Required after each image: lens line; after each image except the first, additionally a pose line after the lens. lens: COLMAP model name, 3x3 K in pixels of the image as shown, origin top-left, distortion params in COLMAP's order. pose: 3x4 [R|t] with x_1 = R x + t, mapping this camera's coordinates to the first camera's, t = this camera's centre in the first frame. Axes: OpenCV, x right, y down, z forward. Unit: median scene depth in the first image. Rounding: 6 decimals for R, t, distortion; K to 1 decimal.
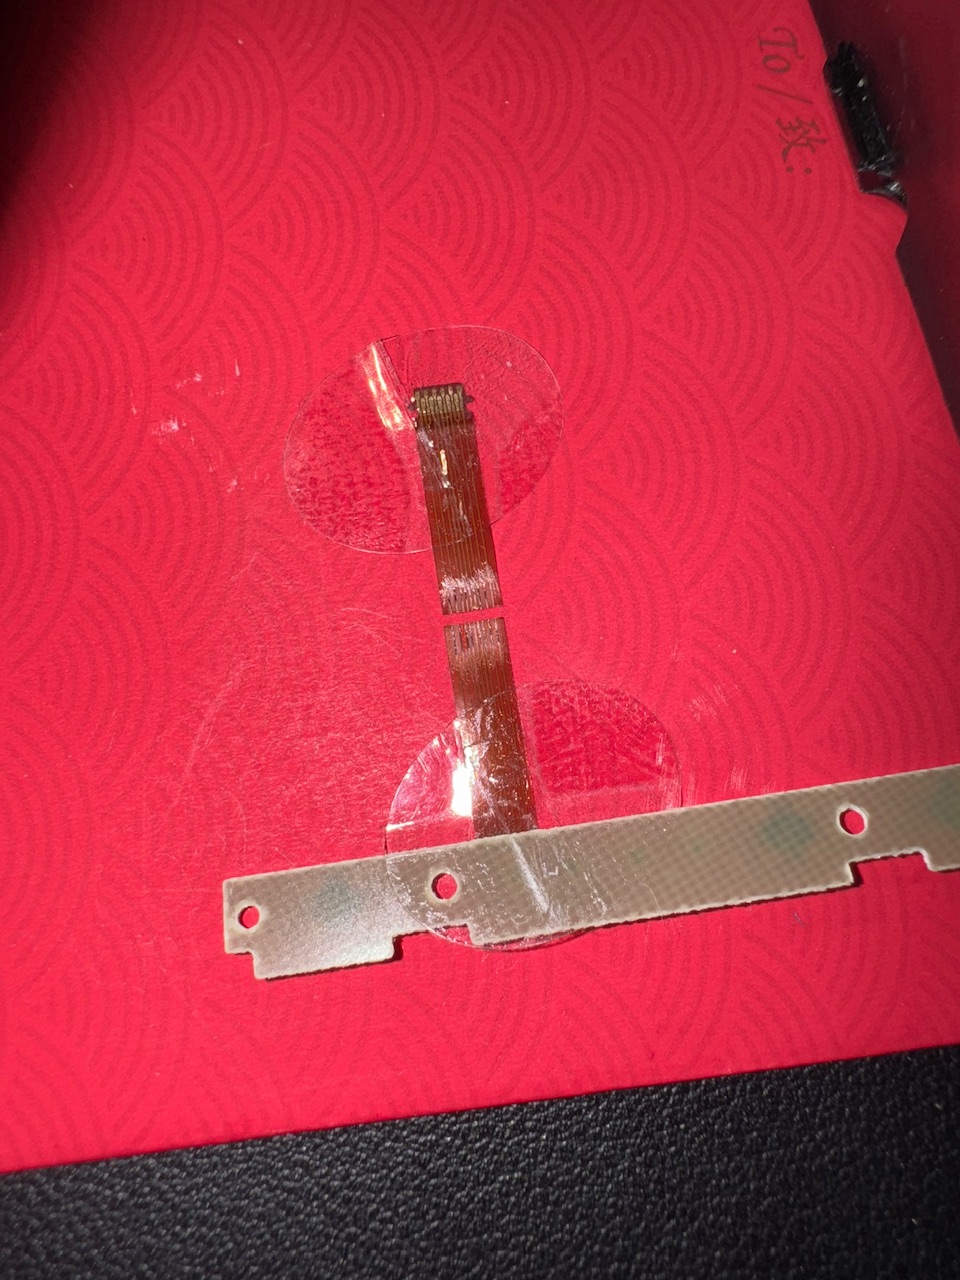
lens RADIAL K [[897.5, 0, 476.9], [0, 897.5, 641.4], [0, 0, 1]] dist [0.000560, -0.000028]
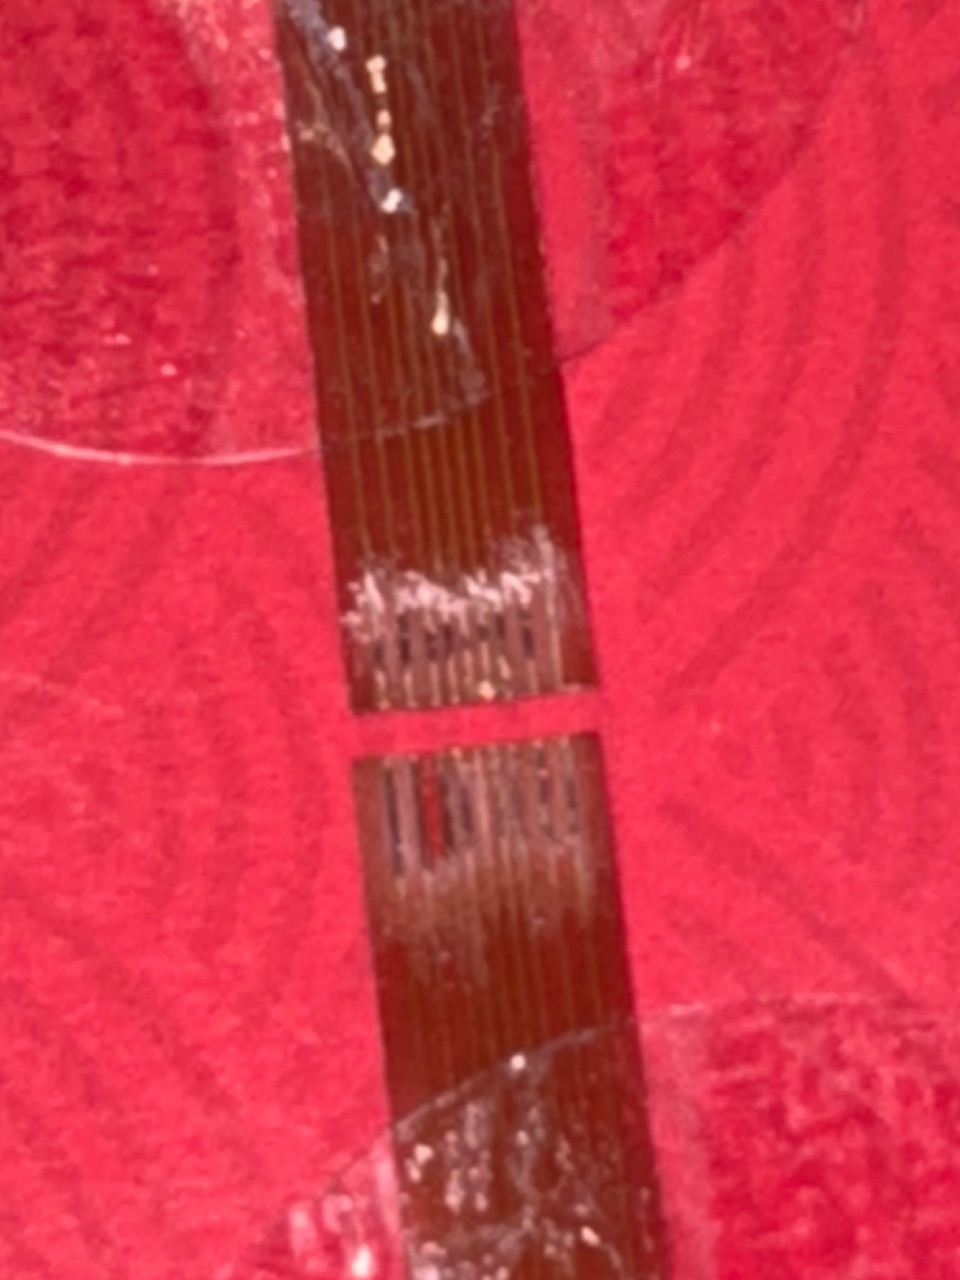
lens RADIAL K [[4576.1, 0, 480.6], [0, 4576.1, 639.7], [0, 0, 1]] dist [-0.004058, 0.000000]
pose [[0.999266, 0.038247, 0.002010, -0.006258], [-0.038246, 0.999268, -0.000429, -0.052756], [-0.002025, 0.000352, 0.999998, -0.254314]]
